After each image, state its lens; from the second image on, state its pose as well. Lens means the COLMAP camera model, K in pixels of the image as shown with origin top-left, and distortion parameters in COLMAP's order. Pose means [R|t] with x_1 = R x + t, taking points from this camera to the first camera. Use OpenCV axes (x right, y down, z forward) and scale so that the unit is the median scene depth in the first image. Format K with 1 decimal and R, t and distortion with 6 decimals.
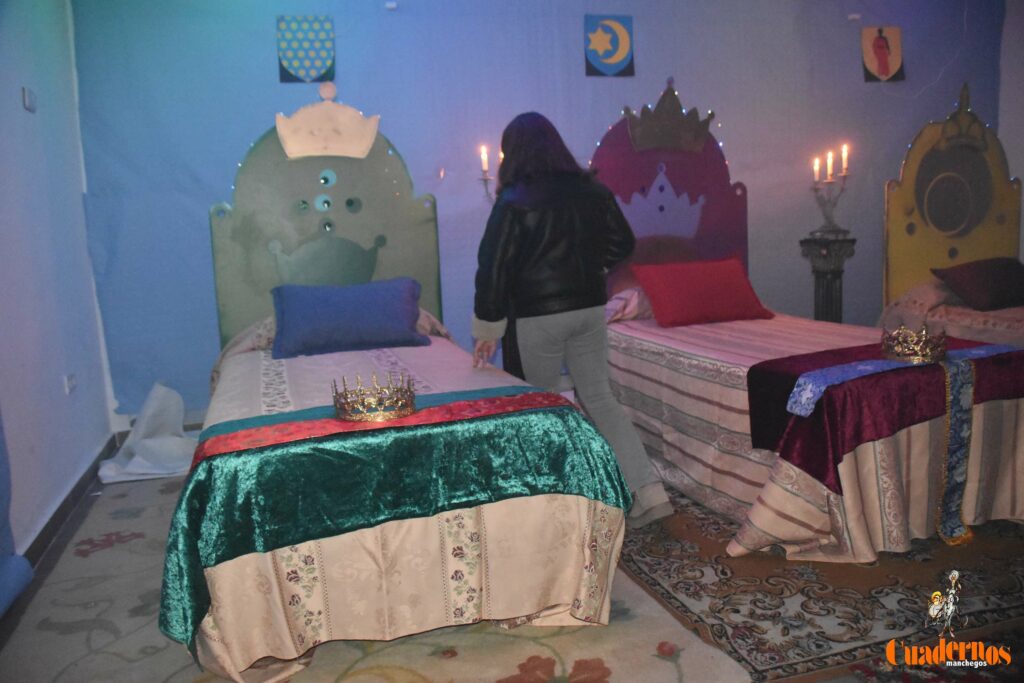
lens RADIAL K [[816.3, 0, 522.3], [0, 816.3, 339.2], [0, 0, 1]] dist [-0.157216, 0.117125]
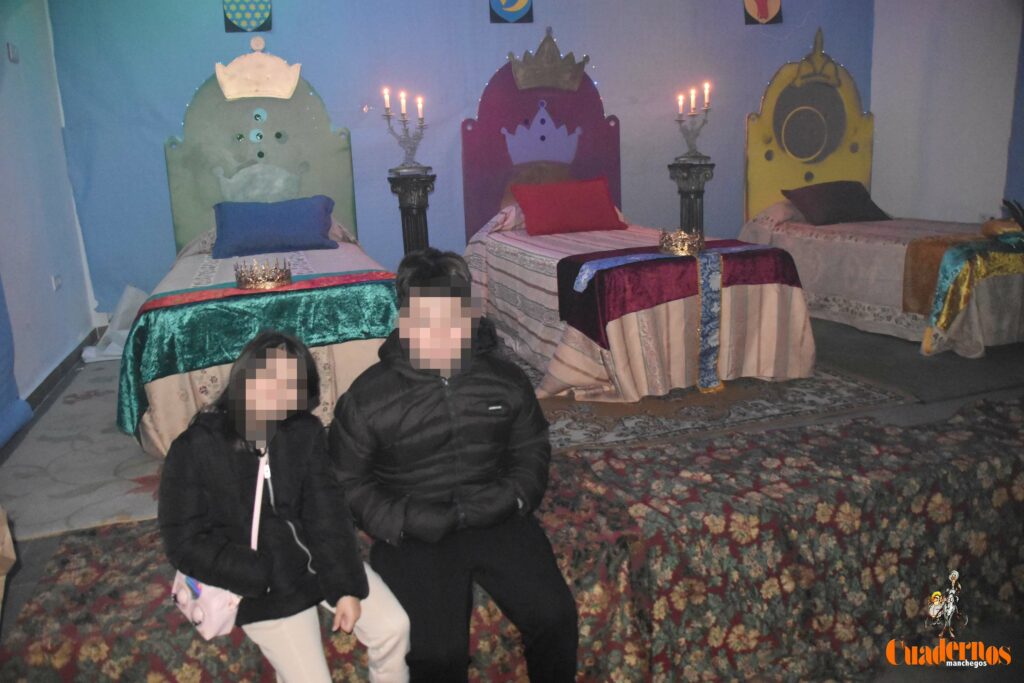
lens RADIAL K [[816.3, 0, 512.3], [0, 816.3, 339.0], [0, 0, 1]] dist [-0.157216, 0.117125]
pose [[0.999998, 0.001375, -0.001398, 0.143242], [-0.001247, 0.996151, 0.087650, 0.032655], [0.001513, -0.087649, 0.996150, -0.237964]]
